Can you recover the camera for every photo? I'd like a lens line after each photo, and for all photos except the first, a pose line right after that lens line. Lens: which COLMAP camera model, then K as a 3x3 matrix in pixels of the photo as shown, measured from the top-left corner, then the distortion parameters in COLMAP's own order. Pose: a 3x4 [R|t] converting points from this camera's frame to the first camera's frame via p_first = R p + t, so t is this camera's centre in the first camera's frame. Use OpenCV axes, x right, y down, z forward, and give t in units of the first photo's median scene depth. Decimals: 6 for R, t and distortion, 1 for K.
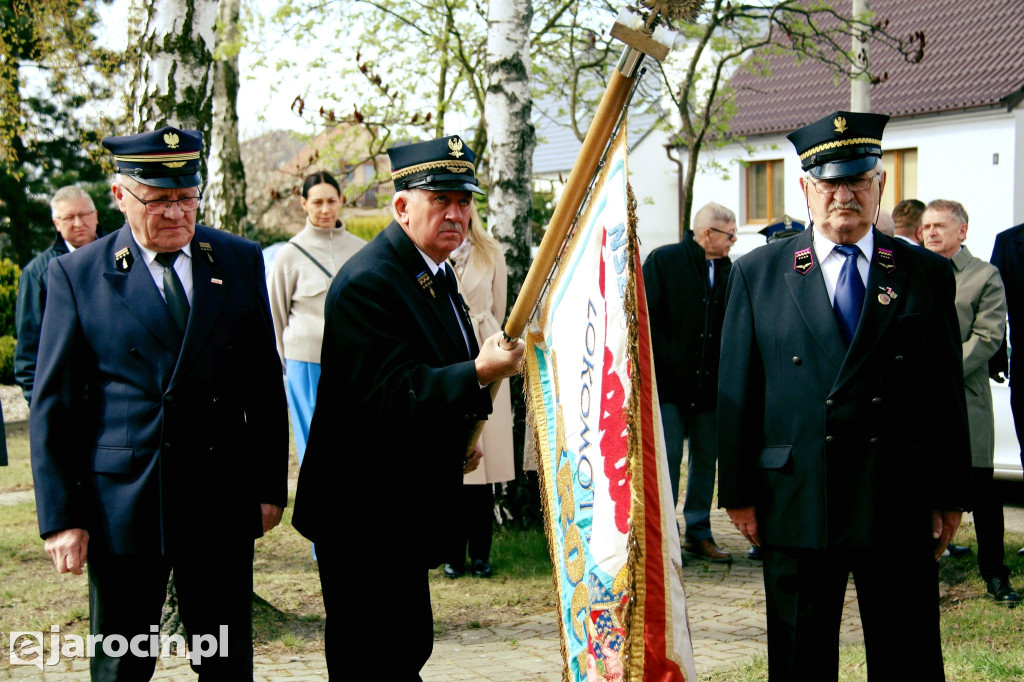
lens RADIAL K [[1968.8, 0, 512.3], [0, 1968.8, 357.6], [0, 0, 1]] dist [0.327653, 0.258556]
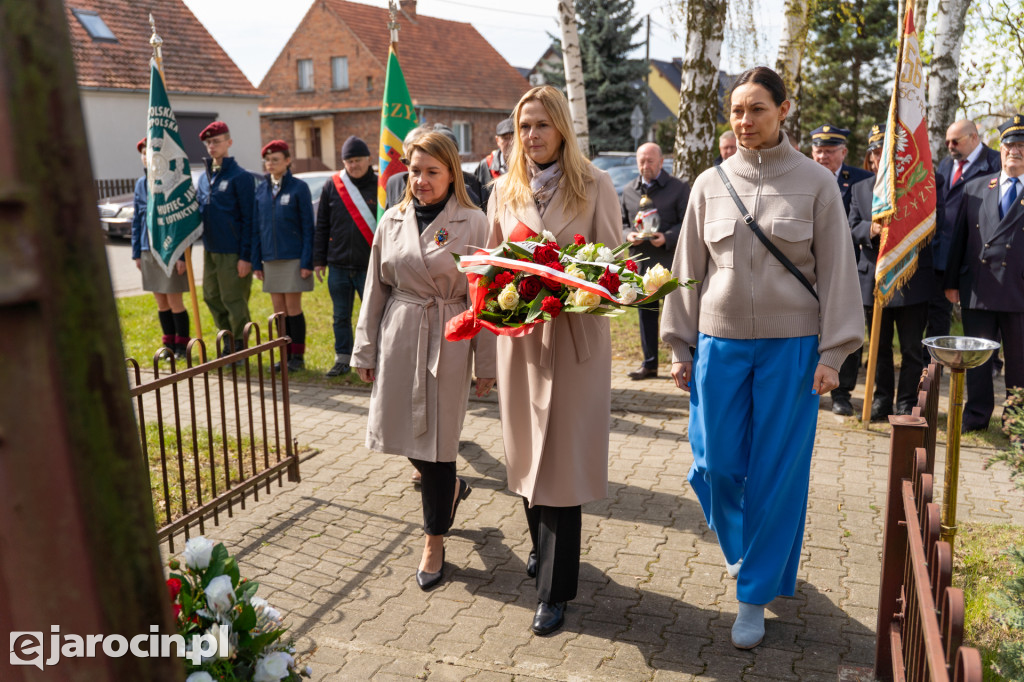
lens RADIAL K [[936.7, 0, 513.1], [0, 936.7, 341.0], [0, 0, 1]] dist [-0.000451, 0.017541]
pose [[0.795933, 0.124520, -0.592440, 0.213274], [-0.038192, 0.986997, 0.156139, -0.018190], [0.604179, -0.101649, 0.790339, 0.098344]]
